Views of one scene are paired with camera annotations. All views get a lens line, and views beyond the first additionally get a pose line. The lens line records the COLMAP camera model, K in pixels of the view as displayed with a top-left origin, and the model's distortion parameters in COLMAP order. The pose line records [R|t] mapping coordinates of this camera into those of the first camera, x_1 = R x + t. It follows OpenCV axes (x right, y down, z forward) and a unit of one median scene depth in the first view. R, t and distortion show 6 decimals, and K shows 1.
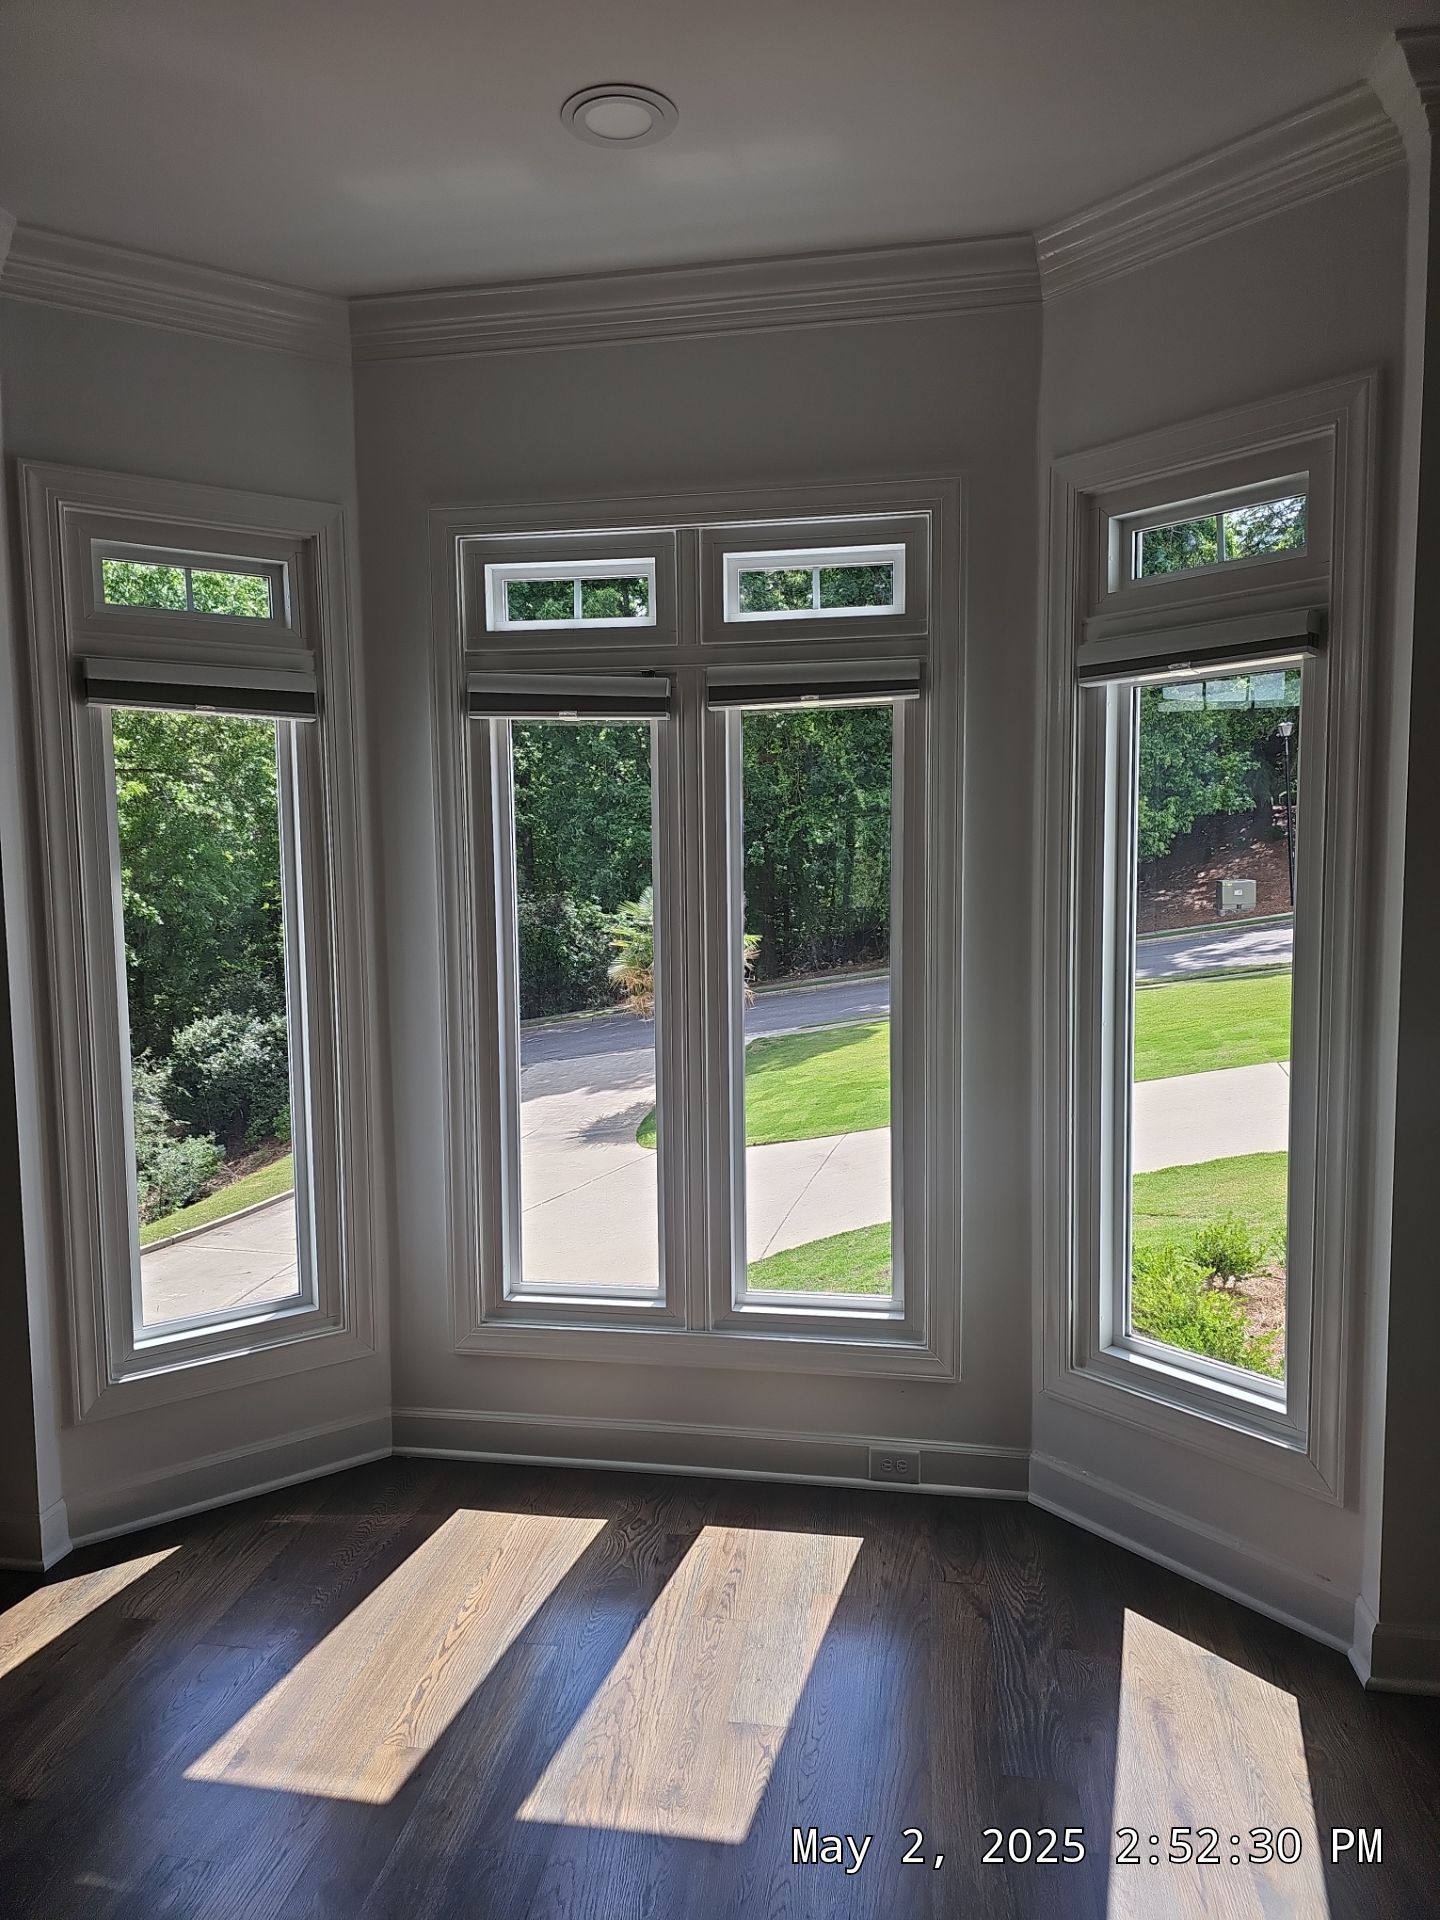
lens RADIAL K [[1322.1, 0, 752.3], [0, 1322.1, 960.2], [0, 0, 1]] dist [0.003434, -0.084504]
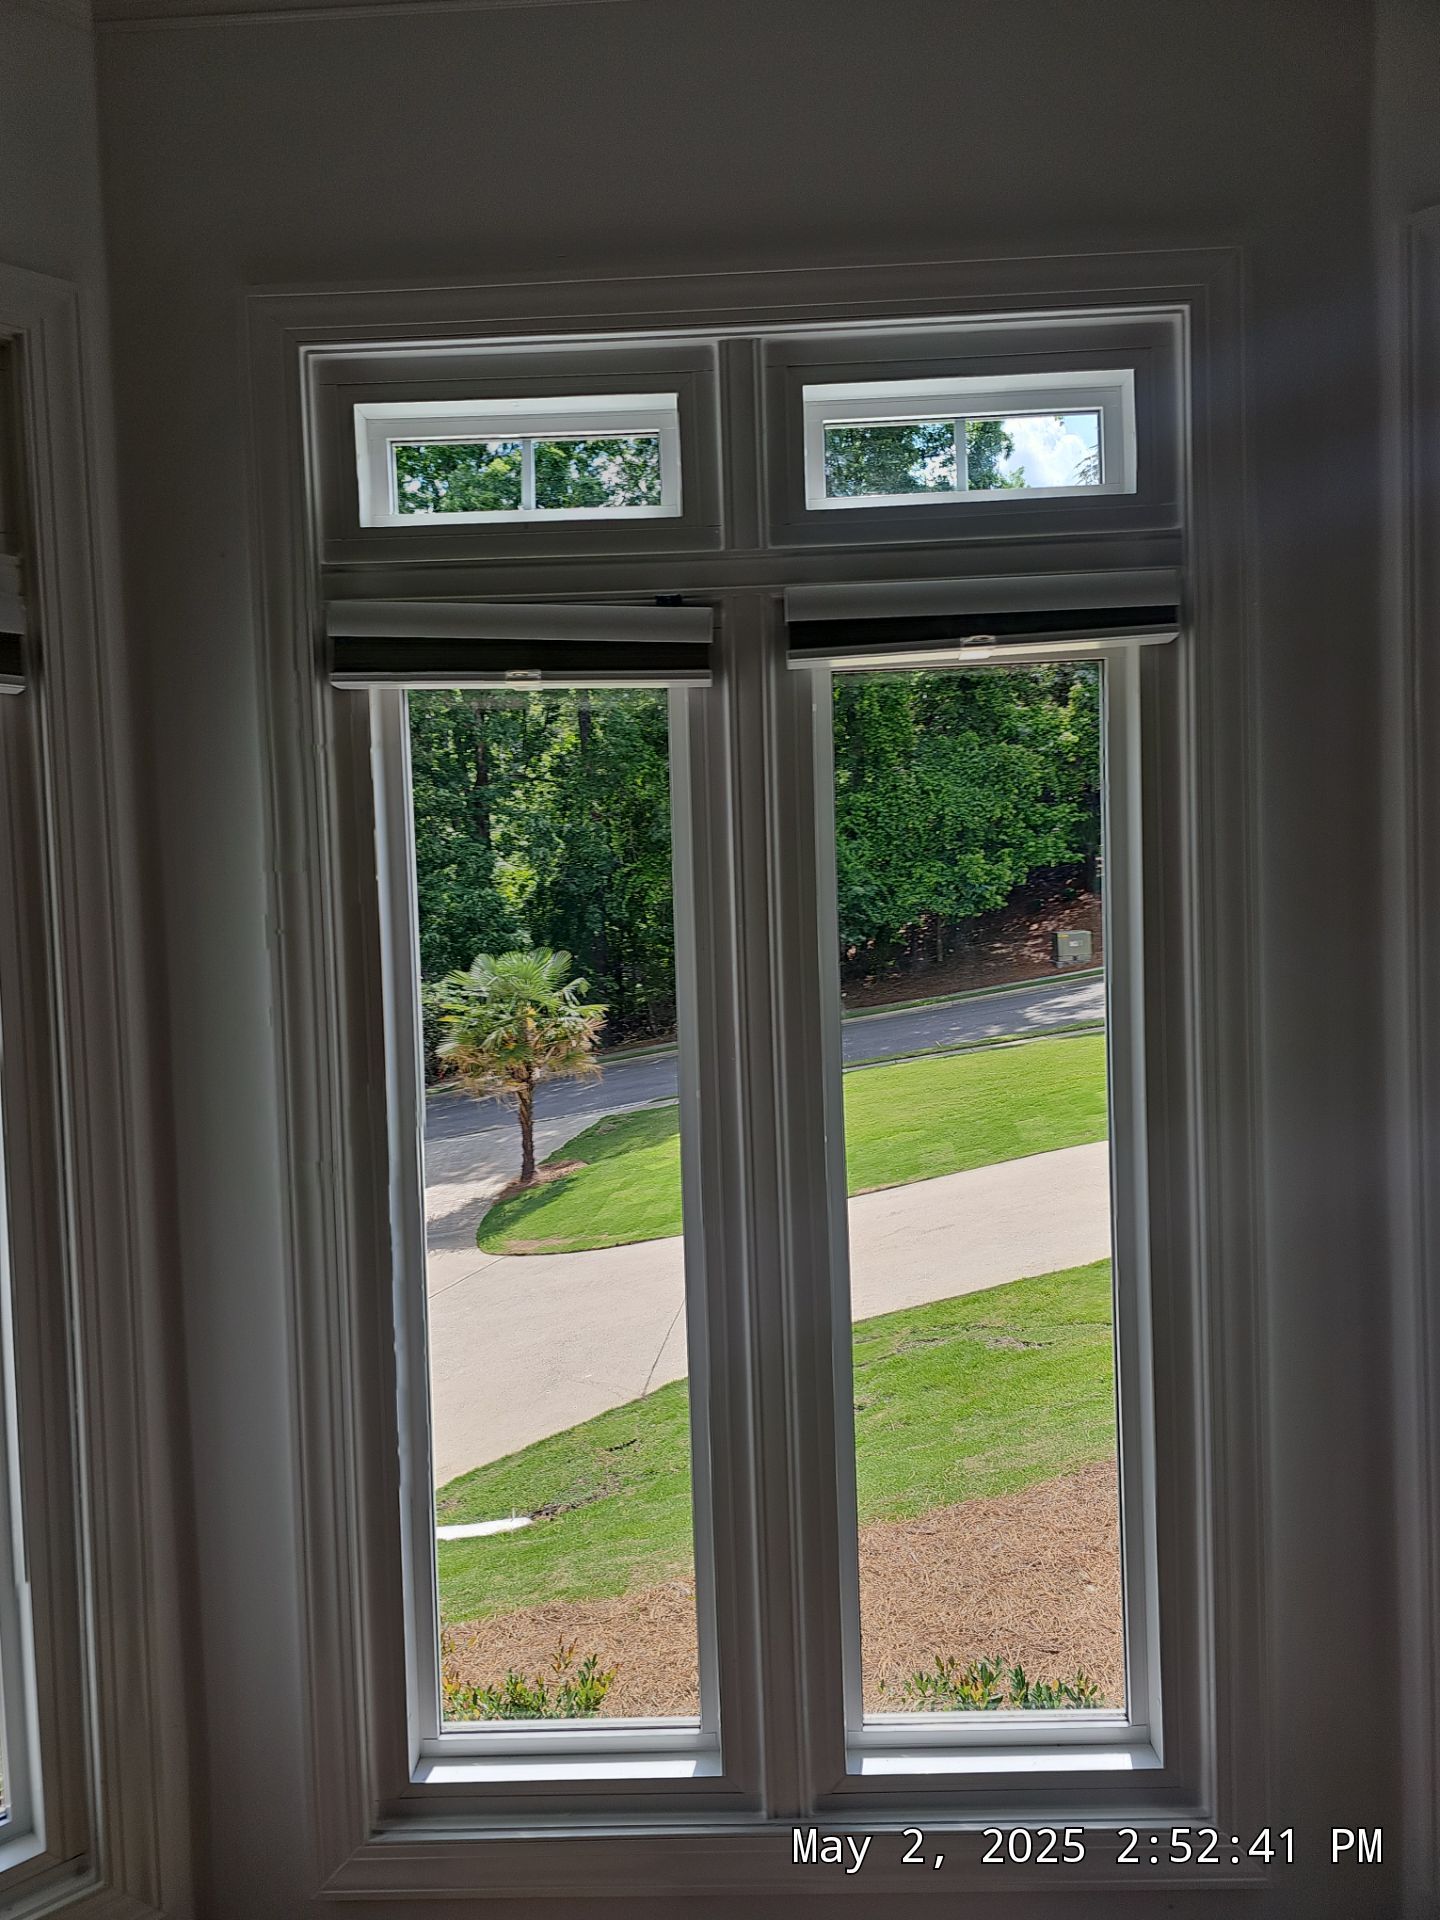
lens RADIAL K [[1257.0, 0, 728.6], [0, 1257.0, 936.3], [0, 0, 1]] dist [0.075482, -0.129829]
pose [[0.989502, -0.023949, 0.142522, -0.130289], [0.032599, 0.997745, -0.058668, -0.045189], [-0.140796, 0.062698, 0.988051, 0.475942]]
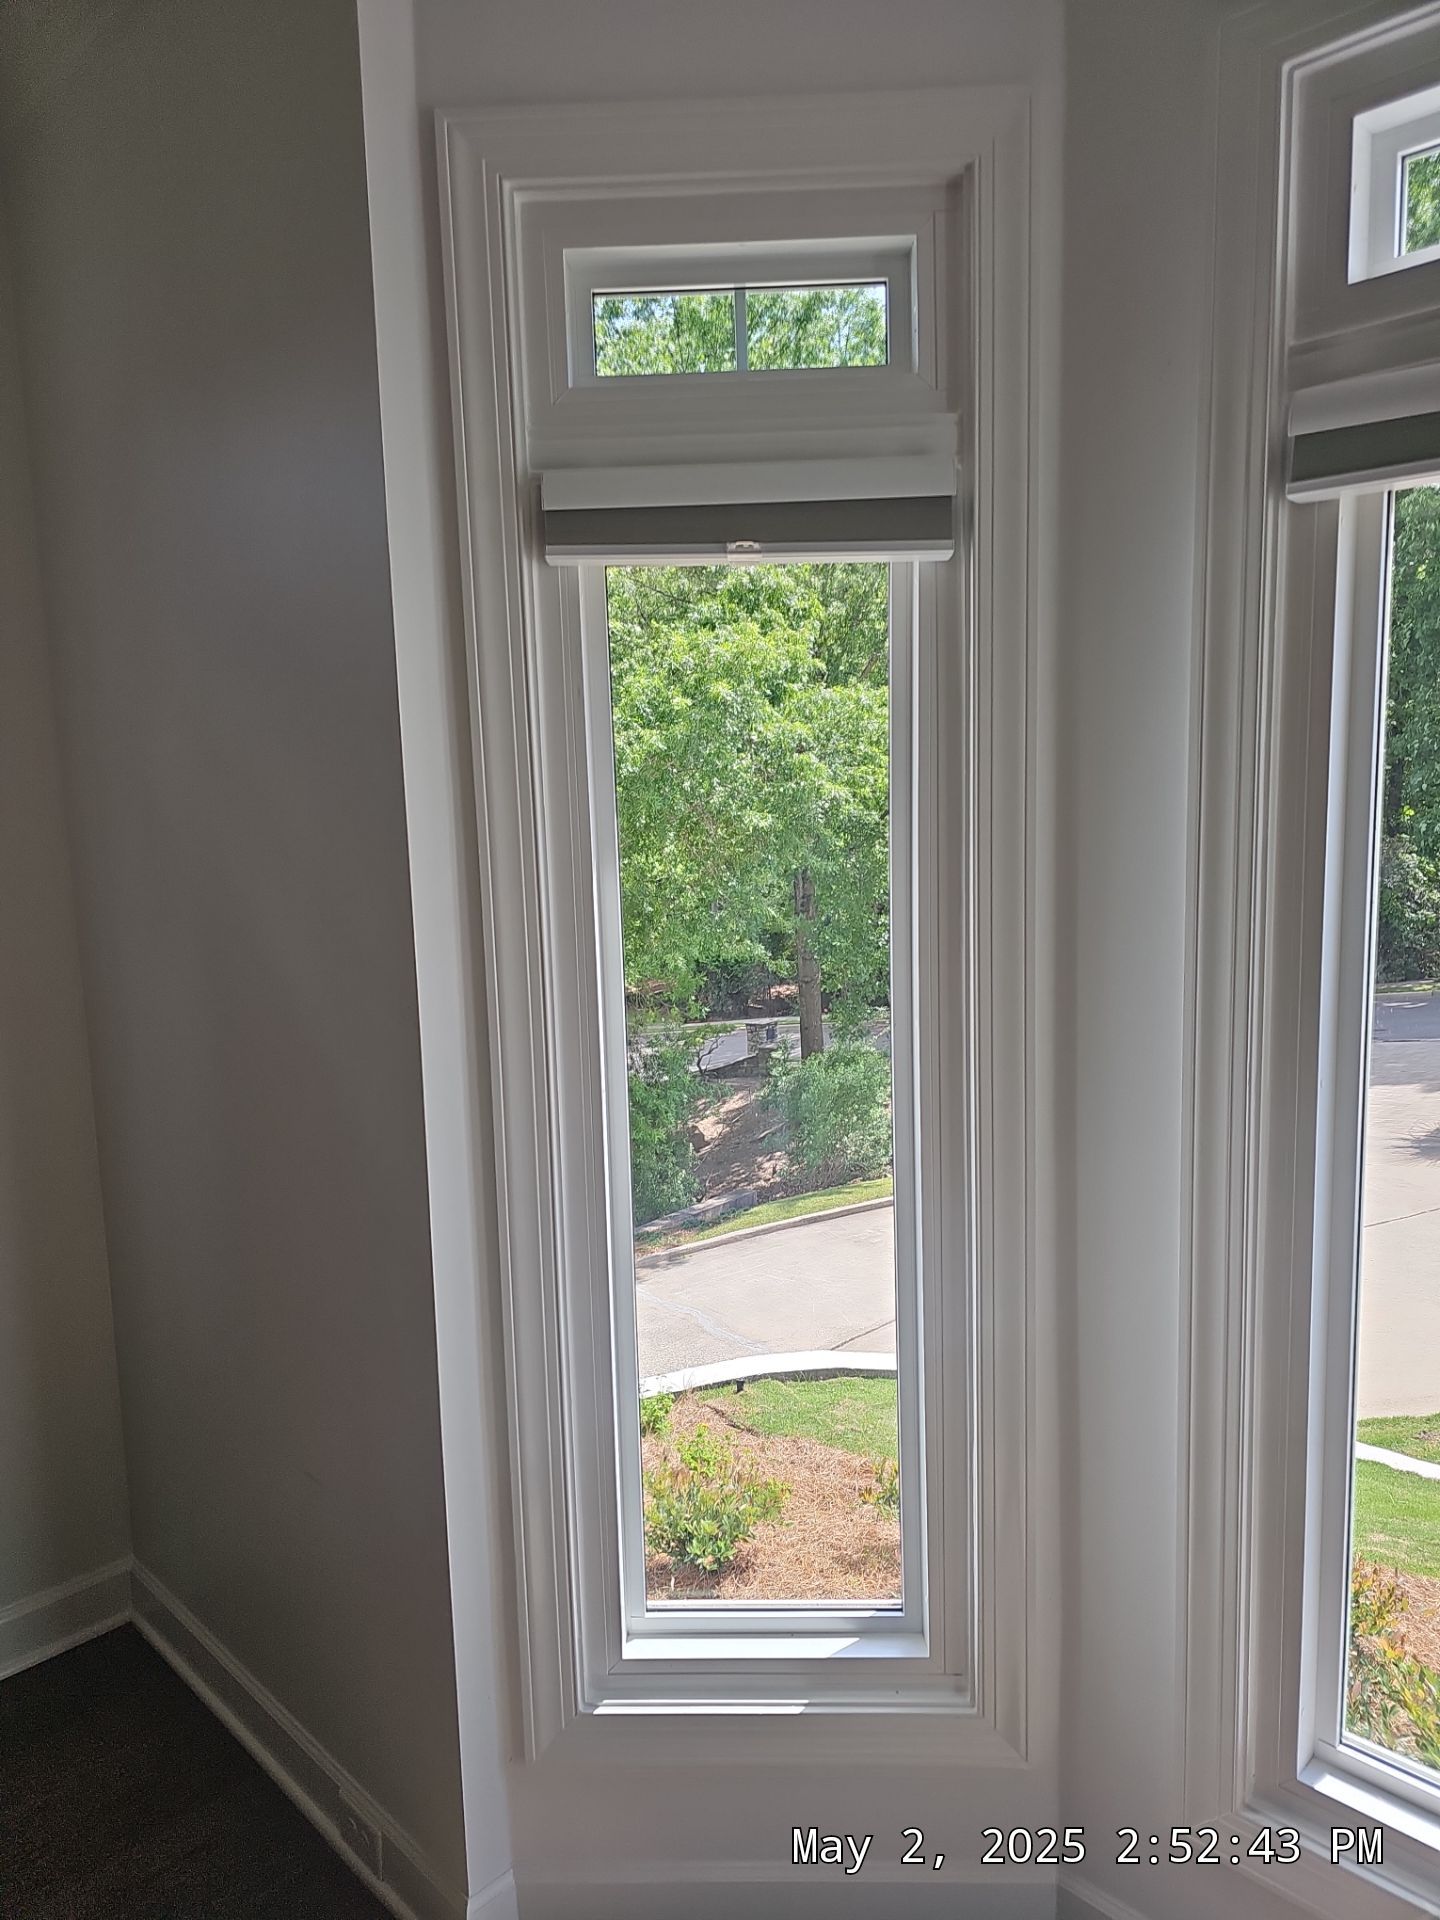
lens RADIAL K [[1249.7, 0, 712.8], [0, 1249.7, 983.7], [0, 0, 1]] dist [-0.005134, -0.001088]
pose [[0.804160, 0.064440, -0.590909, -0.115363], [-0.023580, 0.996782, 0.076611, -0.051917], [0.593945, -0.047674, 0.803092, 0.553705]]
